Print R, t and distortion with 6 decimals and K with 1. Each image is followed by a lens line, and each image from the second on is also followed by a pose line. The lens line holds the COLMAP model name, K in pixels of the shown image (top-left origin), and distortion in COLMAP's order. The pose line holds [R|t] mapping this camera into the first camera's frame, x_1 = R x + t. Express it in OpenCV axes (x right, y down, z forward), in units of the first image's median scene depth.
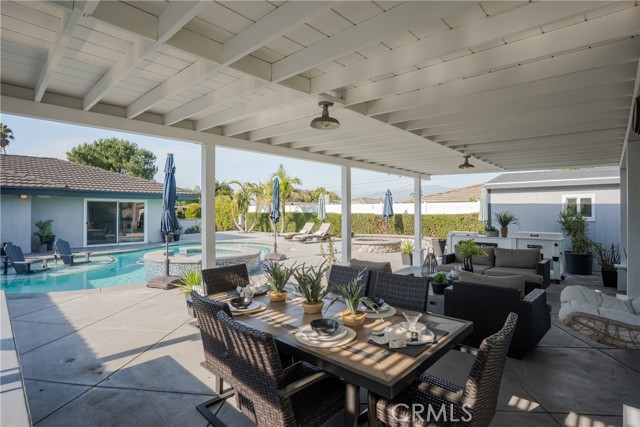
lens RADIAL K [[319.1, 0, 320.0], [0, 319.1, 213.5], [0, 0, 1]] dist [-0.000625, 0.000253]
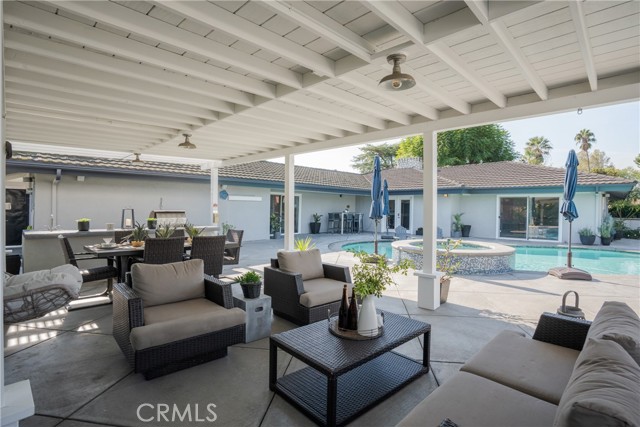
lens RADIAL K [[325.8, 0, 320.0], [0, 325.8, 213.5], [0, 0, 1]] dist [-0.014745, 0.000035]
pose [[-0.061740, 0.013534, -0.998000, 0.401397], [-0.018832, 0.999714, 0.014722, 0.012441], [0.997915, 0.019703, -0.061468, 0.424961]]
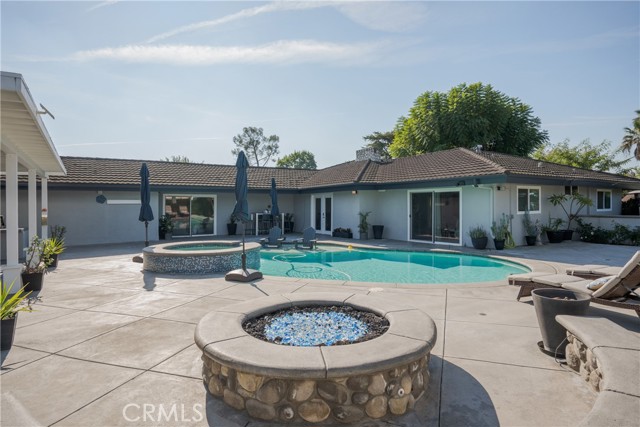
lens RADIAL K [[375.7, 0, 320.0], [0, 375.7, 213.5], [0, 0, 1]] dist [-0.001515, -0.000184]
pose [[-0.305098, 0.019776, -0.952116, 0.396133], [-0.000200, 0.999783, 0.020830, -0.000386], [0.952321, 0.006545, -0.305028, 1.023213]]
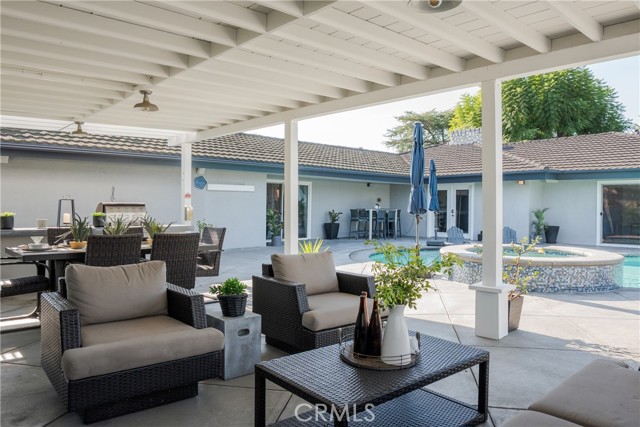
lens RADIAL K [[468.7, 0, 320.0], [0, 468.7, 213.5], [0, 0, 1]] dist [-0.023611, -0.000564]
pose [[-0.105716, 0.011351, -0.994332, 0.401887], [-0.014475, 0.999811, 0.012952, 0.023376], [0.994291, 0.015762, -0.105532, 0.431356]]
